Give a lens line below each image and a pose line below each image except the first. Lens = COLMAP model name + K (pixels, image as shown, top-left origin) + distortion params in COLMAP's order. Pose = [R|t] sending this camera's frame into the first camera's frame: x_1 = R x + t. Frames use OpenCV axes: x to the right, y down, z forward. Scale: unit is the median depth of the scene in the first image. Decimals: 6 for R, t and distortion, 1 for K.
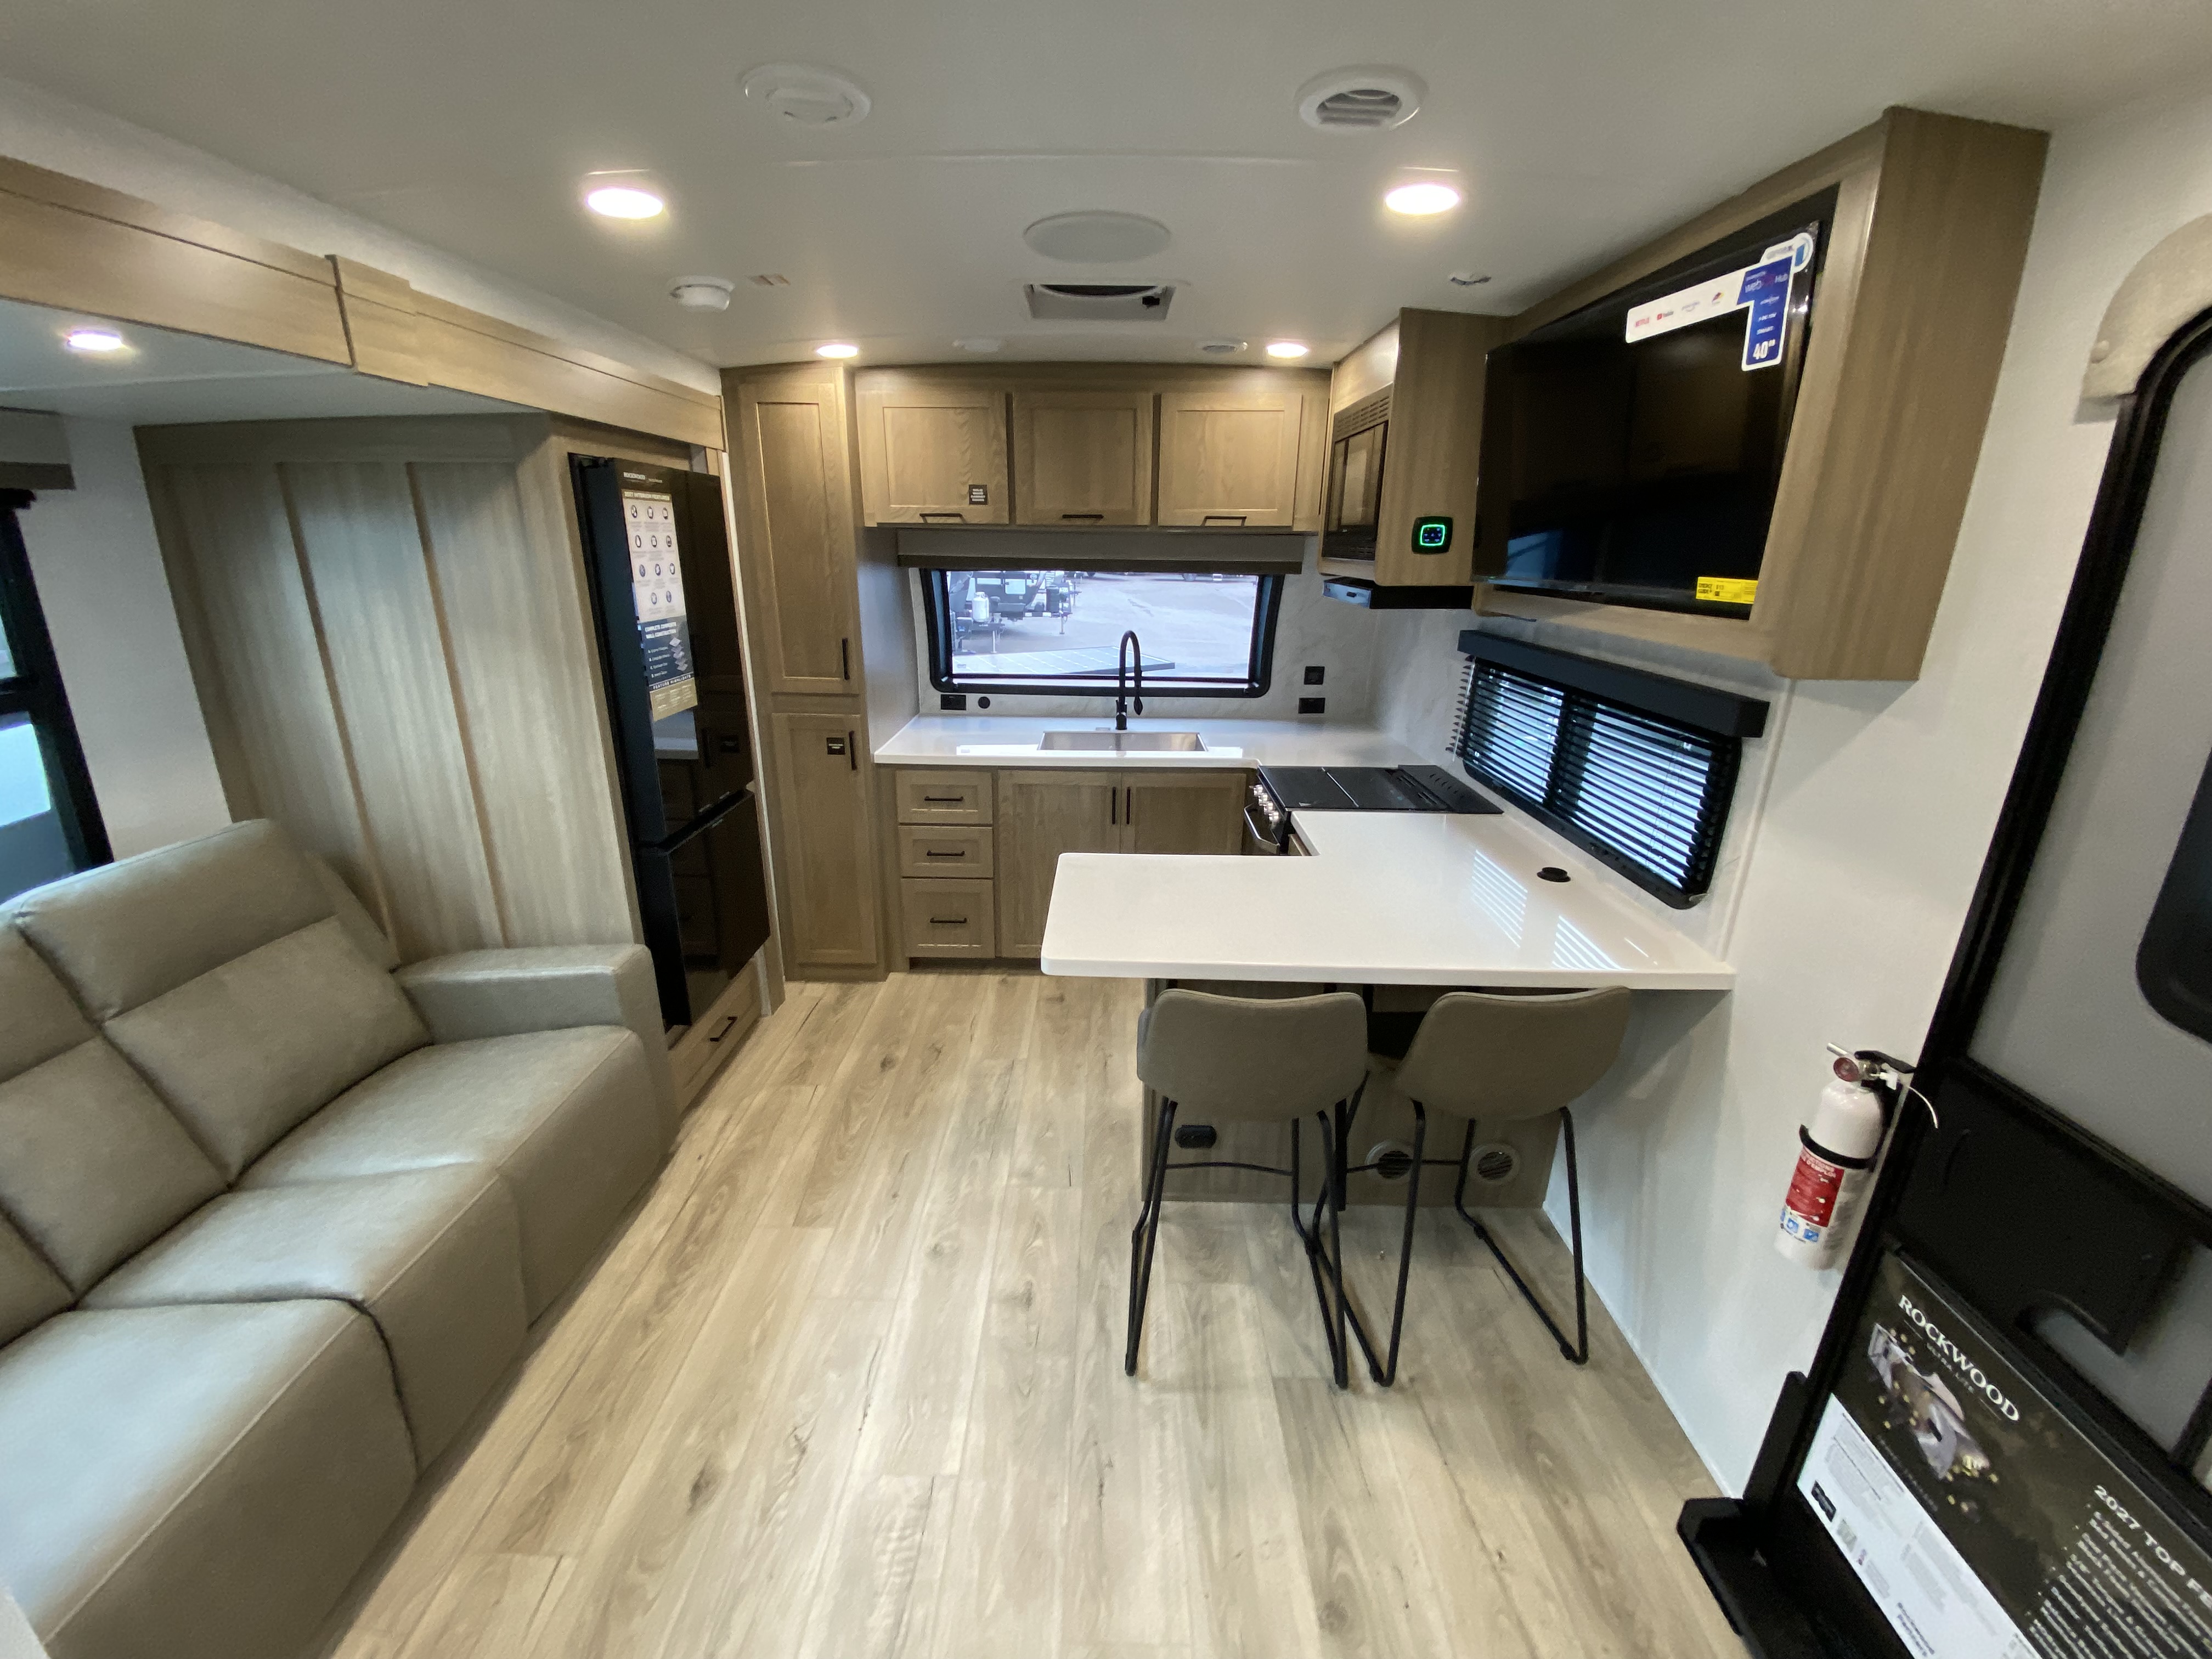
lens RADIAL K [[892.8, 0, 1102.7], [0, 892.8, 829.7], [0, 0, 1]] dist [0.022597, -0.021371]
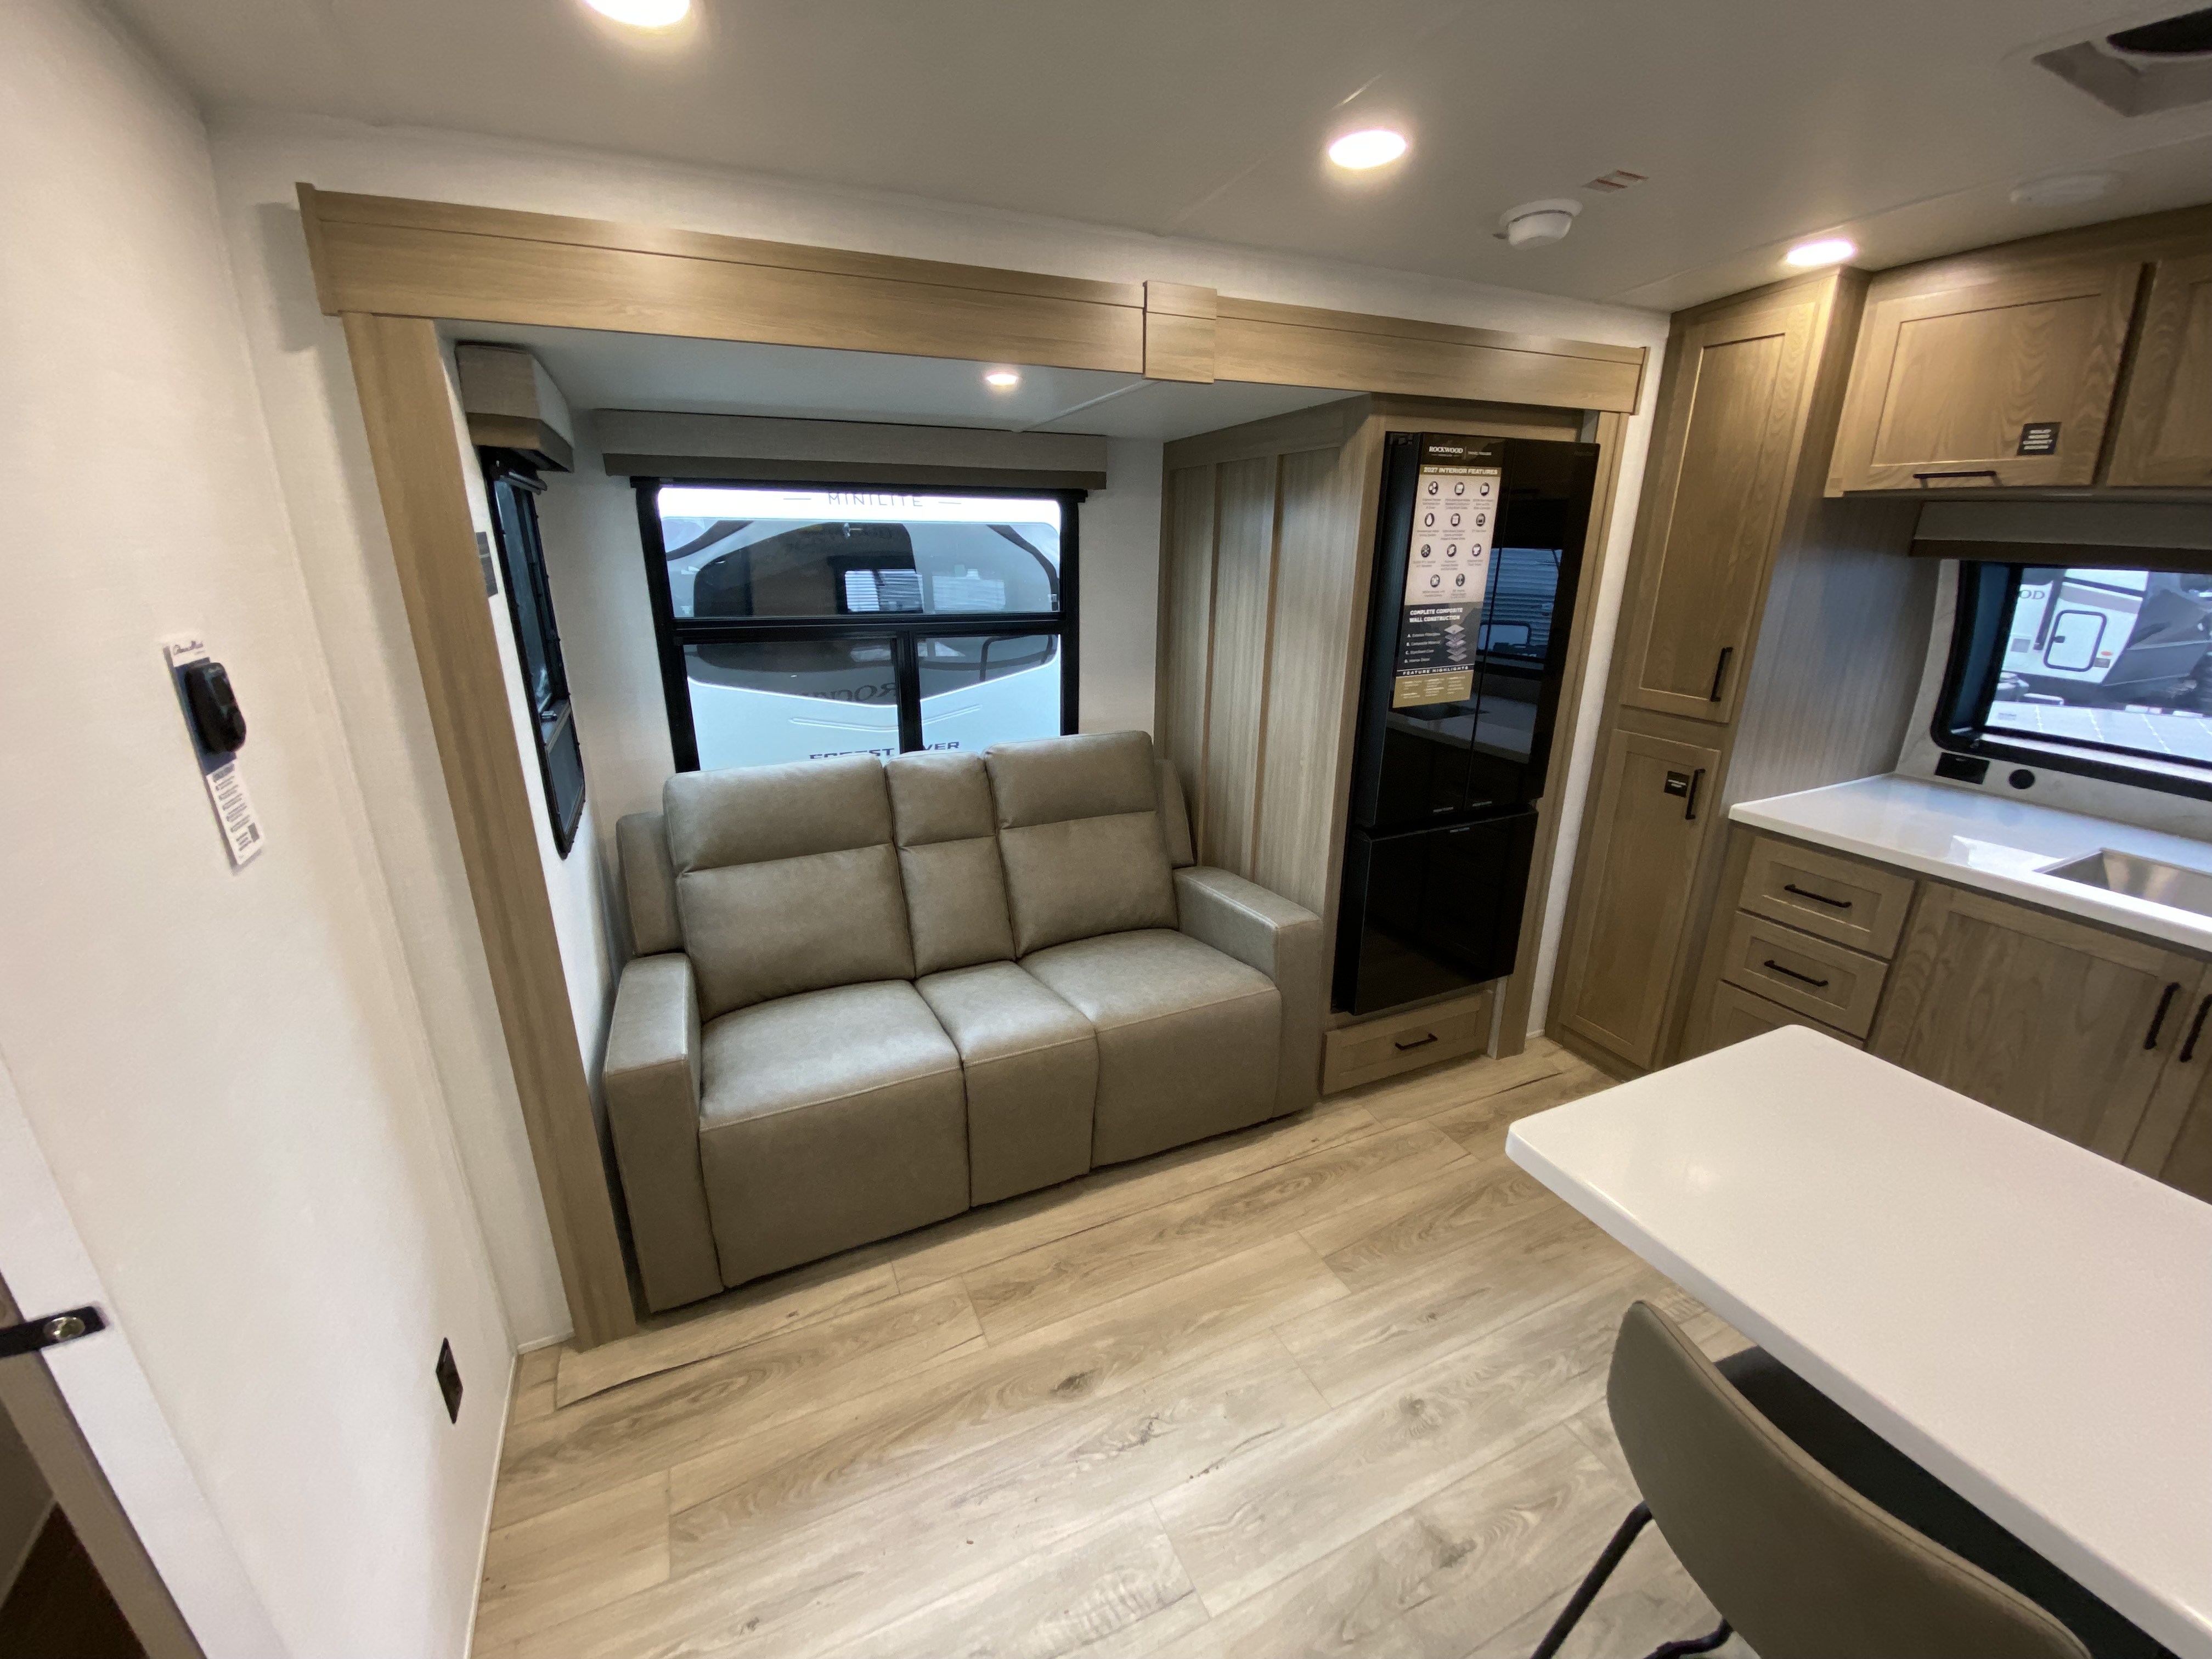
lens RADIAL K [[894.4, 0, 1098.3], [0, 894.4, 828.5], [0, 0, 1]] dist [0.016249, -0.017992]
pose [[0.431547, 0.272694, -0.859887, 0.243634], [-0.271875, 0.948210, 0.164259, -0.072173], [0.860146, 0.162896, 0.483336, 0.296610]]
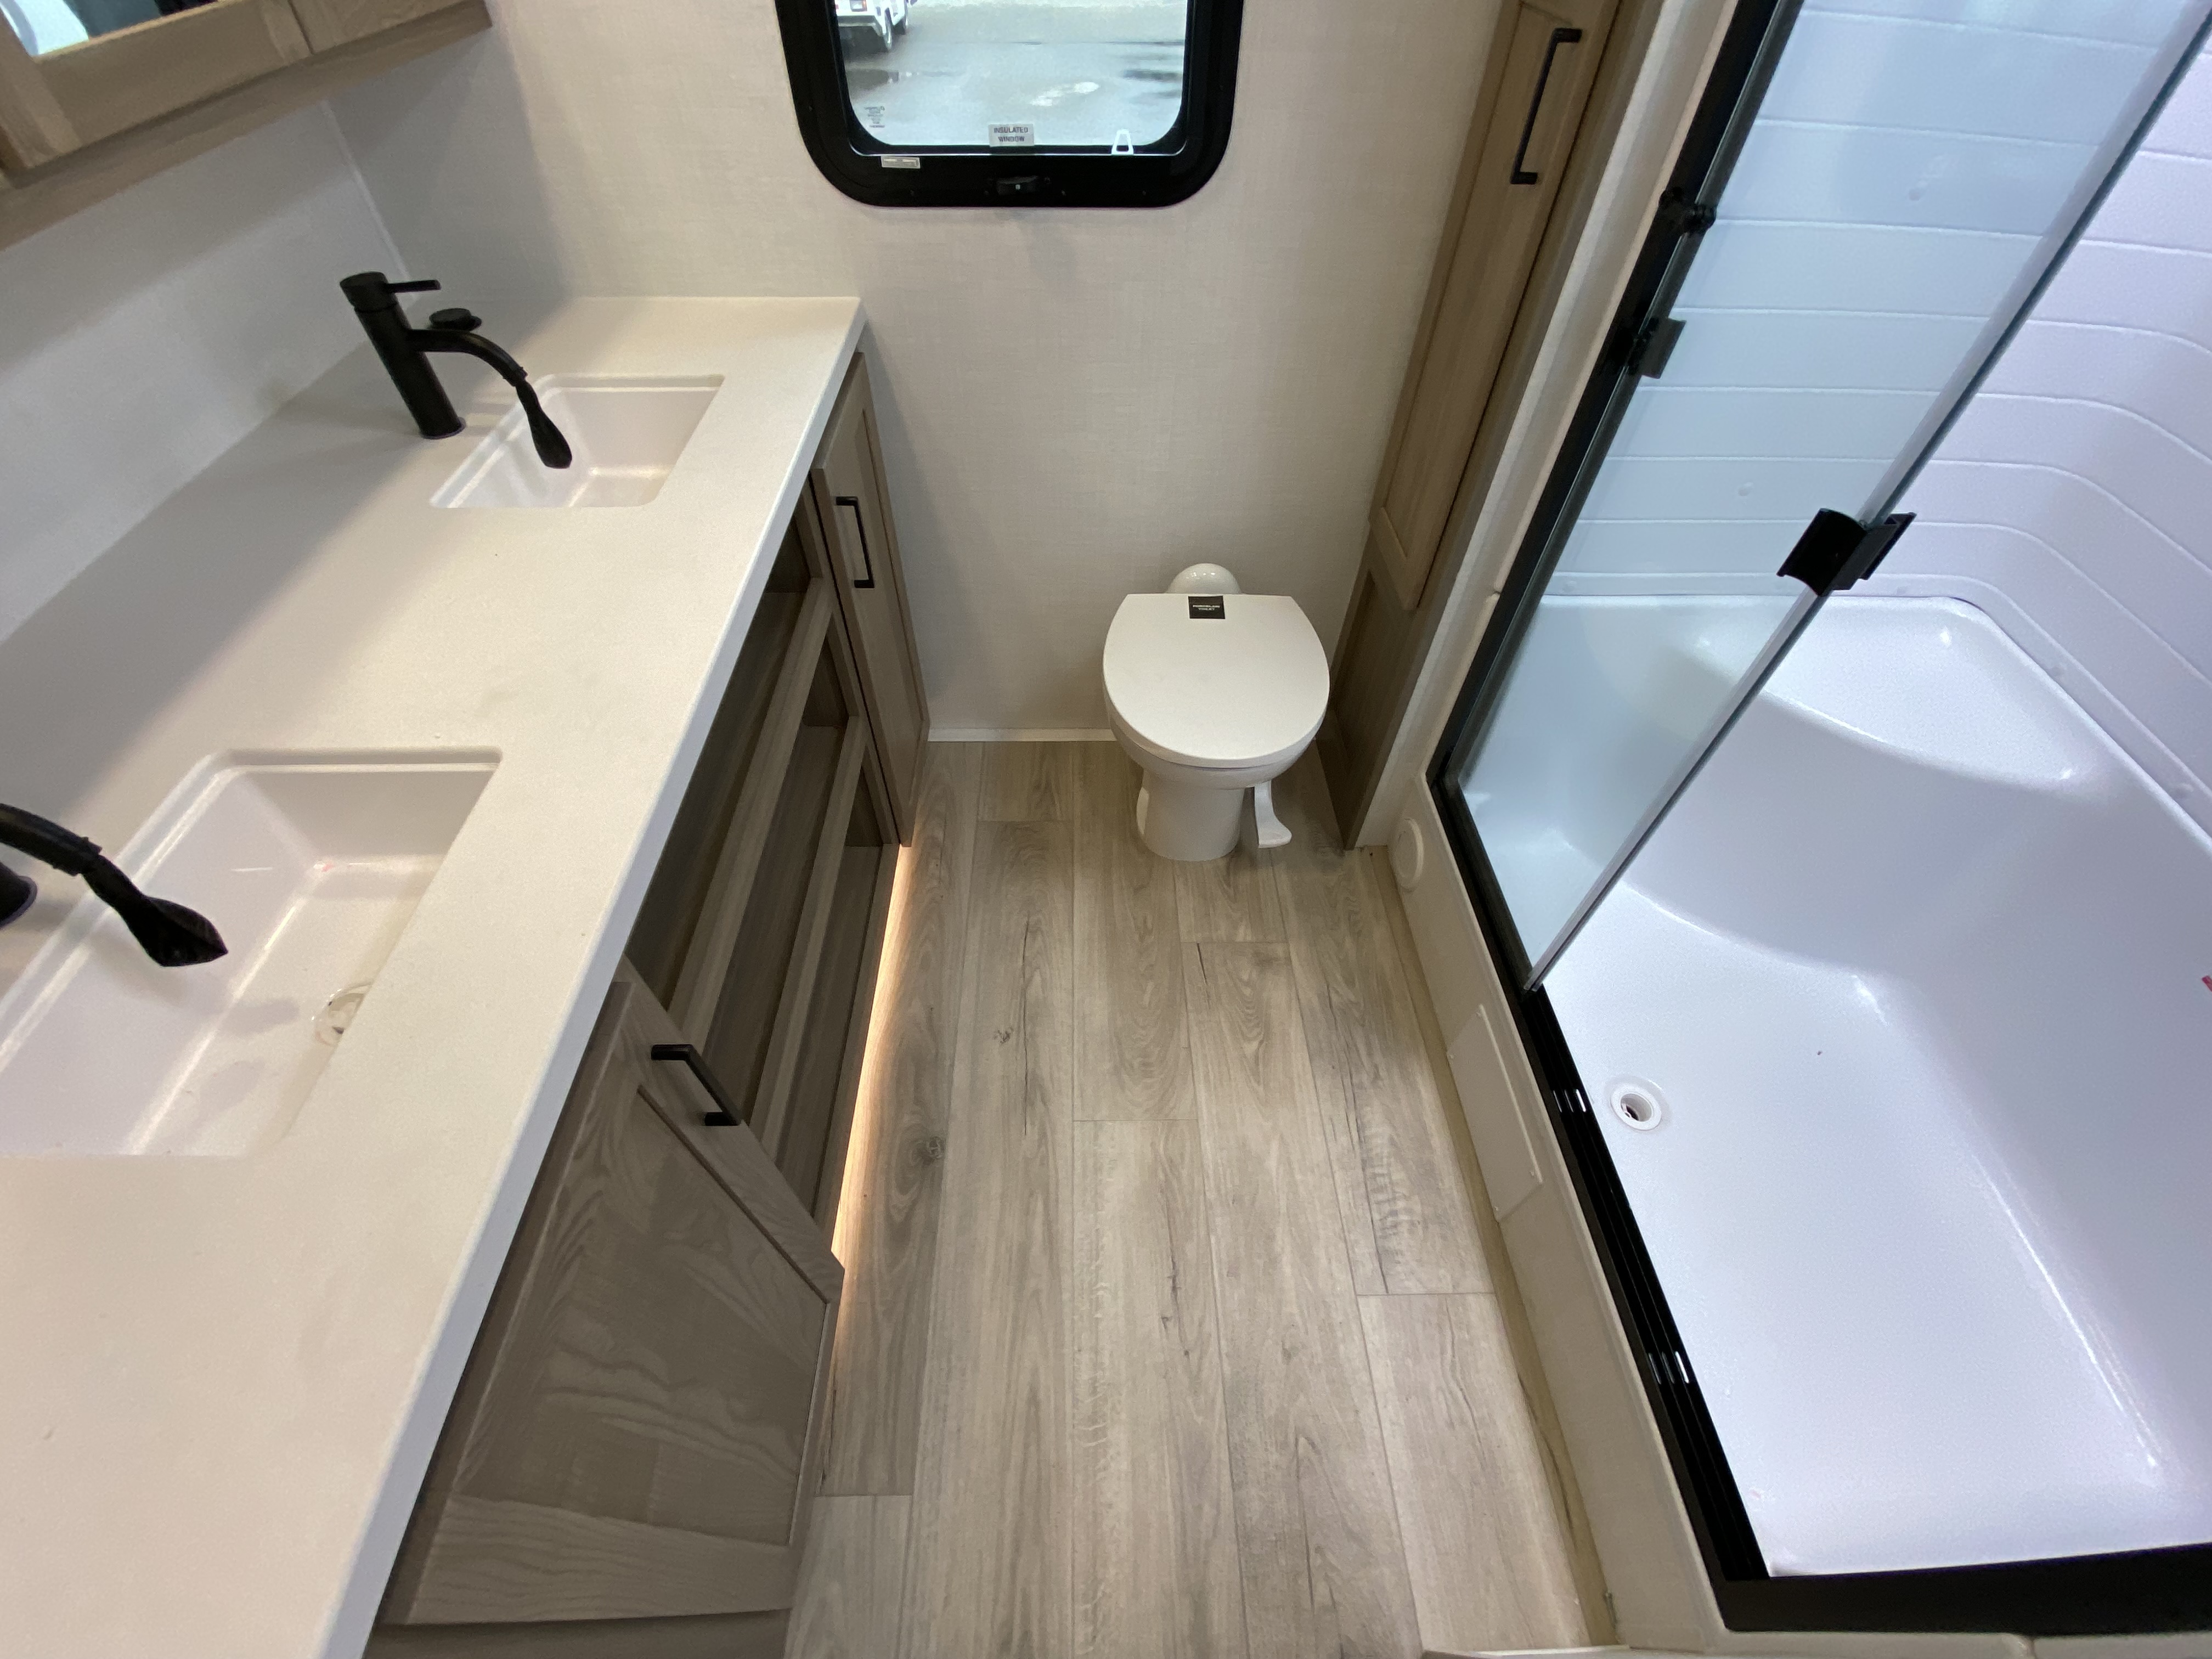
lens RADIAL K [[888.0, 0, 1102.6], [0, 888.0, 828.8], [0, 0, 1]] dist [0.024338, -0.023379]
pose [[-0.998973, 0.005471, -0.044986, 0.072960], [-0.039226, 0.392734, 0.918815, -0.114937], [0.022694, 0.919636, -0.392116, 0.717474]]
